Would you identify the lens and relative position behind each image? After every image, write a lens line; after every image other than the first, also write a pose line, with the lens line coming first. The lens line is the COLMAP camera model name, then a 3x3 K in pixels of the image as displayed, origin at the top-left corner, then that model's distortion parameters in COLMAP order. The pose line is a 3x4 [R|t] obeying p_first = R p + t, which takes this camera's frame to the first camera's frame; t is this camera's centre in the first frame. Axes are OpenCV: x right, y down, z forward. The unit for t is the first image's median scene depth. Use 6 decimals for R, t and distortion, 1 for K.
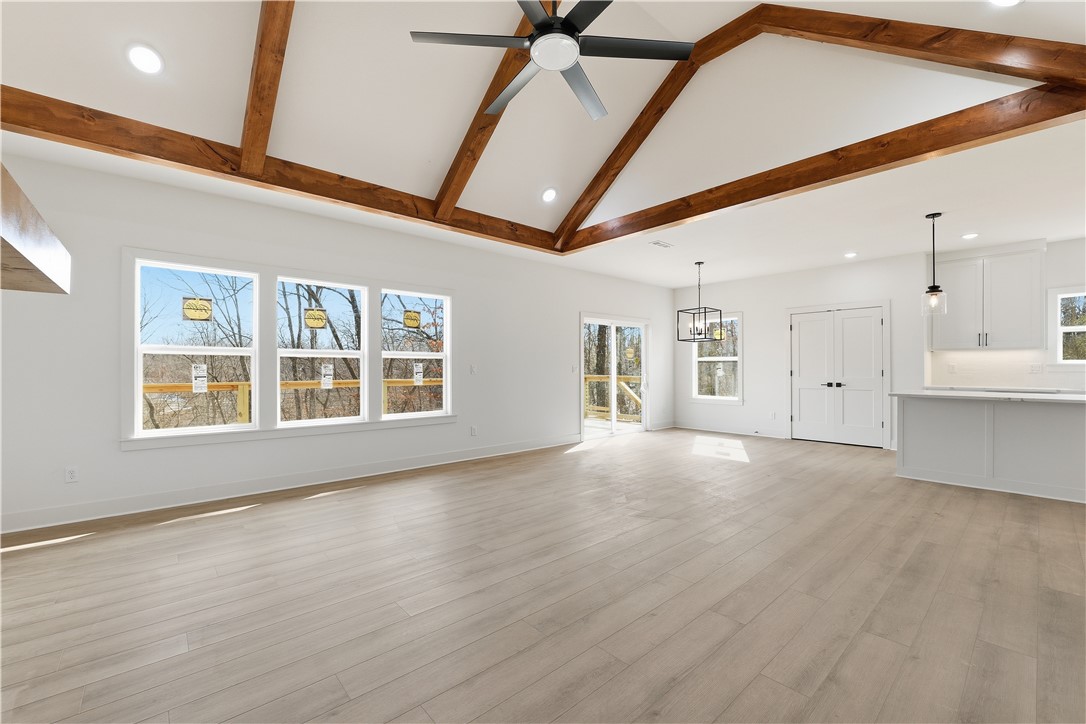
lens RADIAL K [[448.1, 0, 543.0], [0, 448.1, 362.0], [0, 0, 1]] dist [-0.008118, 0.000154]
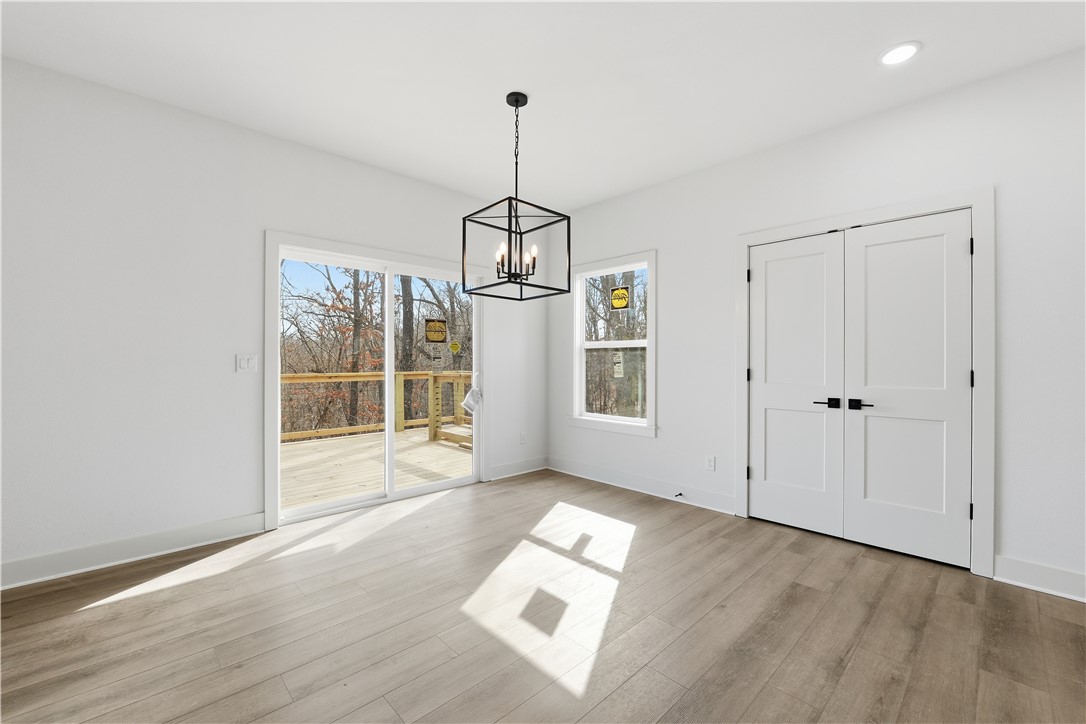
lens RADIAL K [[448.1, 0, 543.0], [0, 448.1, 362.0], [0, 0, 1]] dist [-0.008118, 0.000154]
pose [[0.999756, 0.005625, 0.021361, 0.309108], [-0.005955, 0.999864, 0.015386, 0.006032], [-0.021272, -0.015510, 0.999653, 0.504826]]
